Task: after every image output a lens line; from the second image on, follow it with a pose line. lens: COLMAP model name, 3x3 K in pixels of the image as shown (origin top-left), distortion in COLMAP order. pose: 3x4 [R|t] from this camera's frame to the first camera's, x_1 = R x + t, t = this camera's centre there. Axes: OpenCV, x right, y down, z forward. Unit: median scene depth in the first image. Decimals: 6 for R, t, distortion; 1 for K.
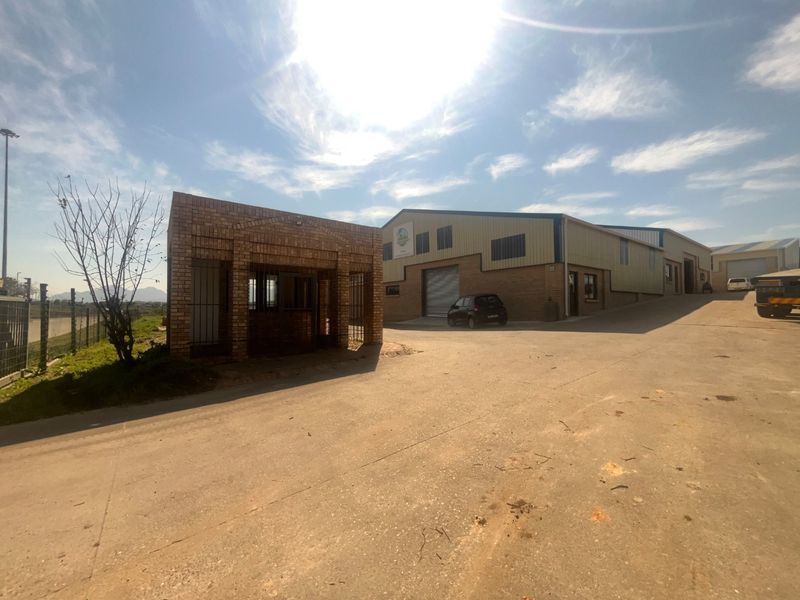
lens RADIAL K [[327.5, 0, 395.4], [0, 327.5, 301.1], [0, 0, 1]] dist [0.004074, -0.000363]
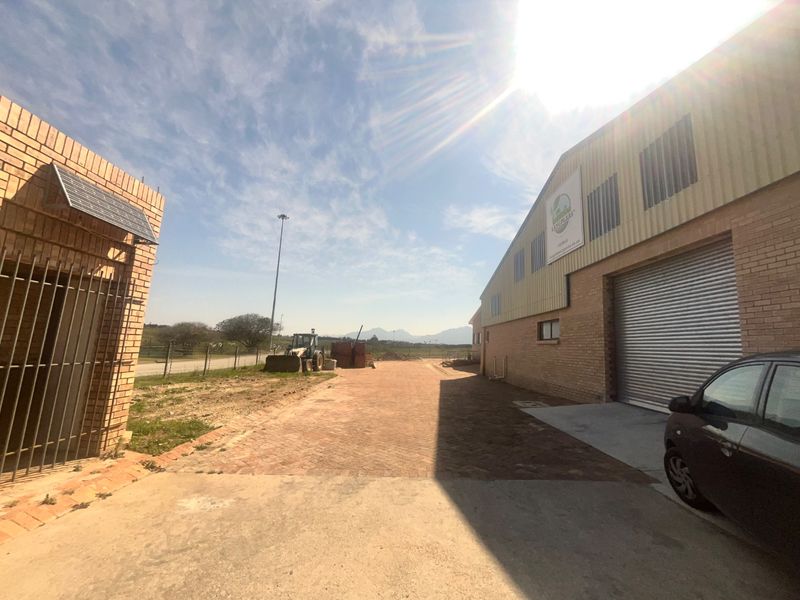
lens RADIAL K [[327.5, 0, 398.5], [0, 327.5, 306.4], [0, 0, 1]] dist [0.004074, -0.000363]
pose [[0.794799, -0.027718, -0.606239, 0.126216], [-0.043262, 0.993827, -0.102156, -0.011727], [0.605329, 0.107421, 0.788694, 0.578068]]
